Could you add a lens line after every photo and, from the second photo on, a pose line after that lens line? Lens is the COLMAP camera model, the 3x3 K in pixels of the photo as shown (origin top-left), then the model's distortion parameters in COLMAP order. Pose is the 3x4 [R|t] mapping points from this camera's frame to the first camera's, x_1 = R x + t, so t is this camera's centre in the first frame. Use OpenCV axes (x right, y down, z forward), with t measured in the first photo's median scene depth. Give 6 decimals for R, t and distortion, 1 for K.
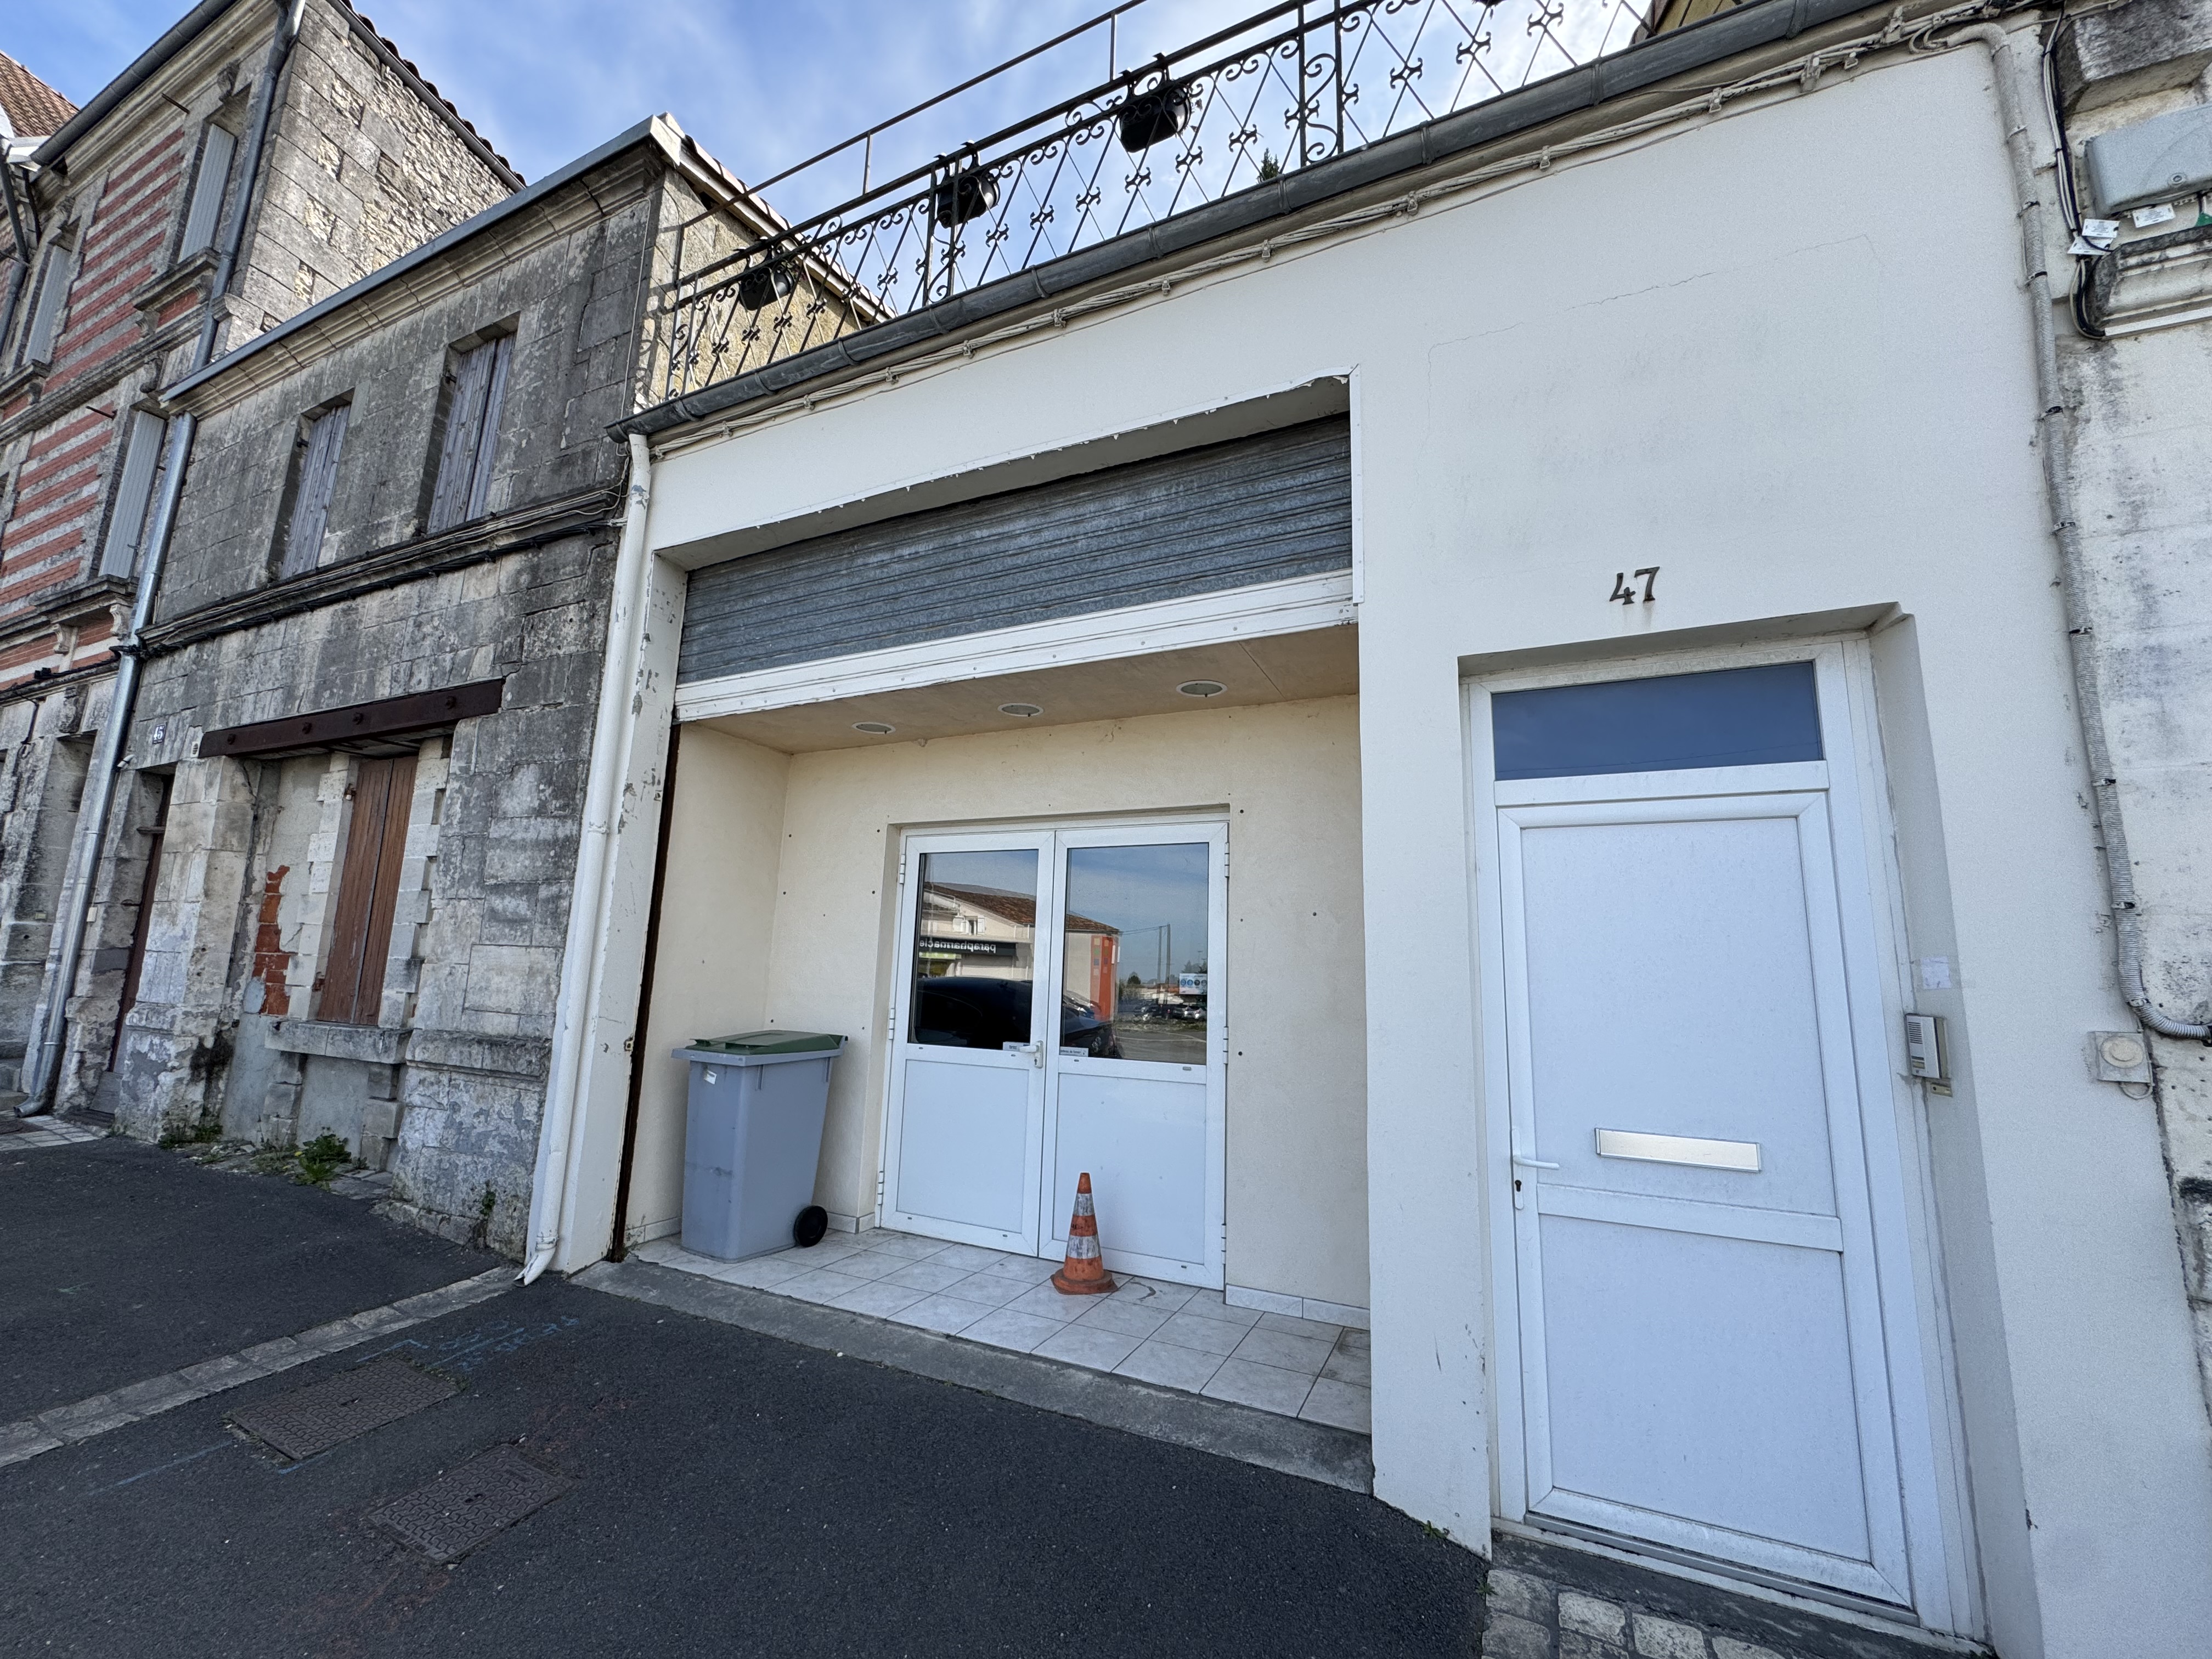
lens RADIAL K [[884.4, 0, 1109.5], [0, 884.4, 820.7], [0, 0, 1]] dist [0.000359, 0.000474]
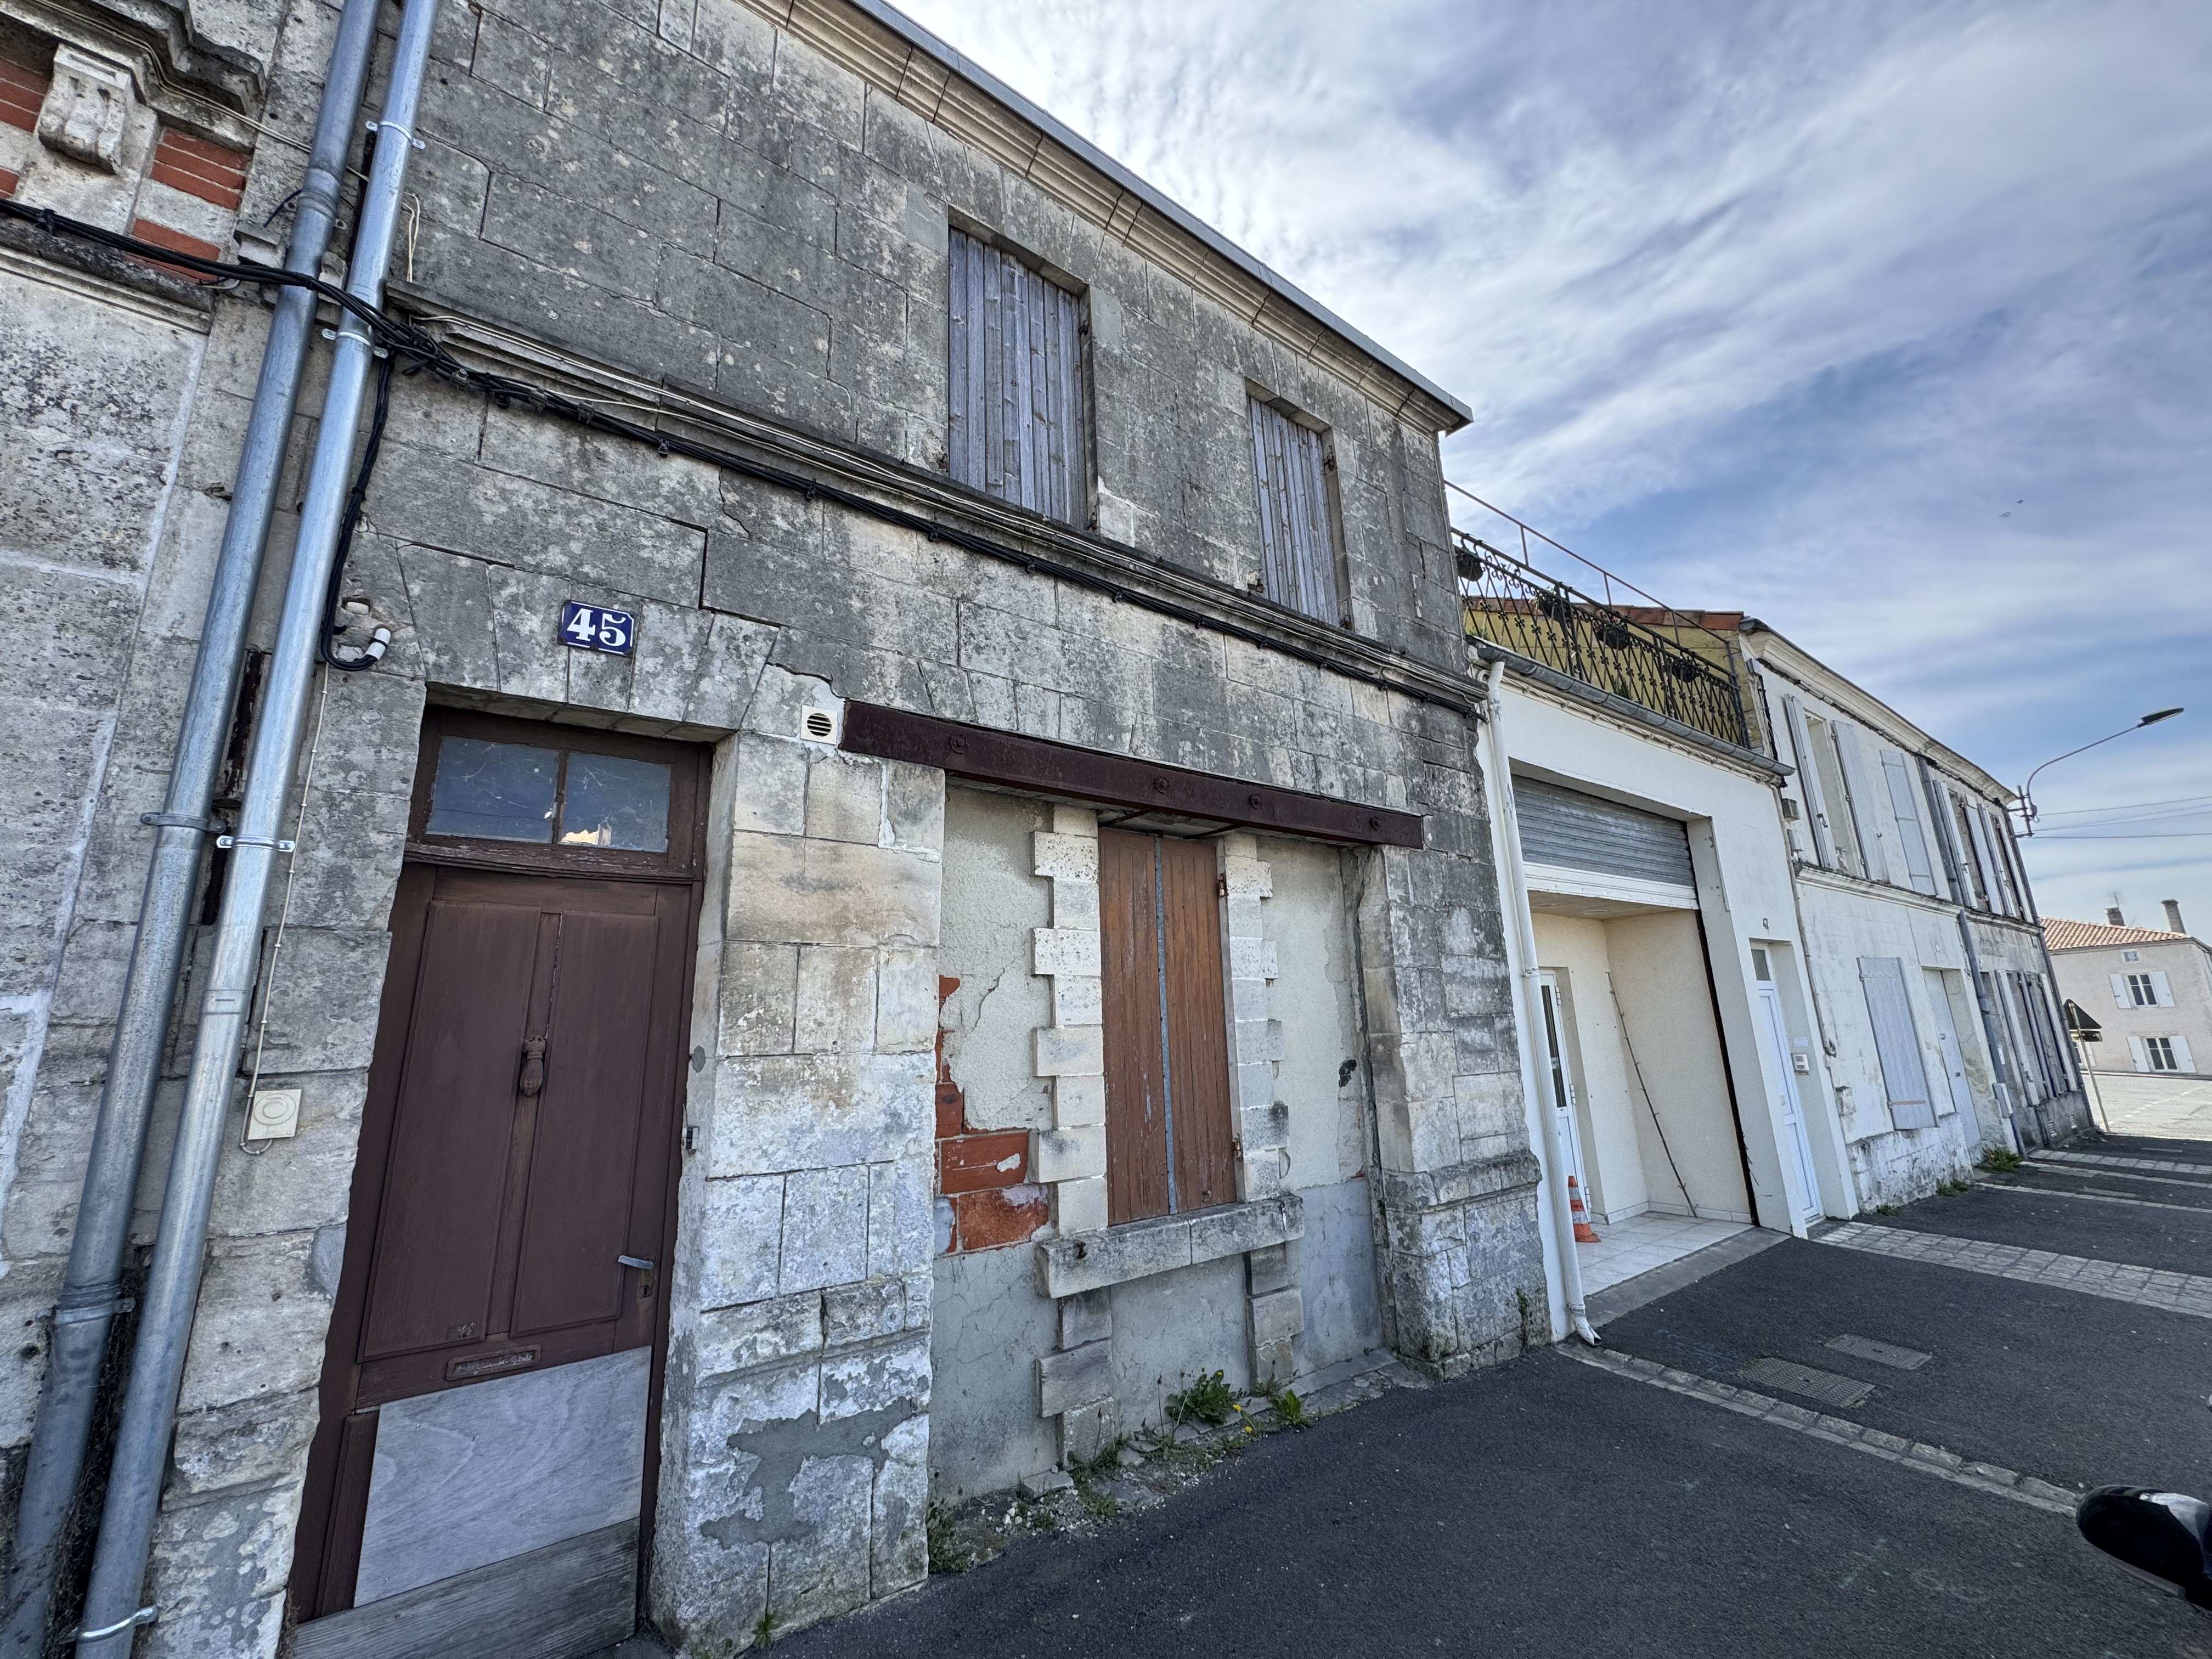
lens RADIAL K [[884.4, 0, 1109.1], [0, 884.4, 831.2], [0, 0, 1]] dist [0.000359, 0.000474]
pose [[0.467785, 0.159127, 0.869400, -1.829309], [-0.099491, 0.986888, -0.127099, 0.027100], [-0.878225, -0.027043, 0.477483, 0.851971]]
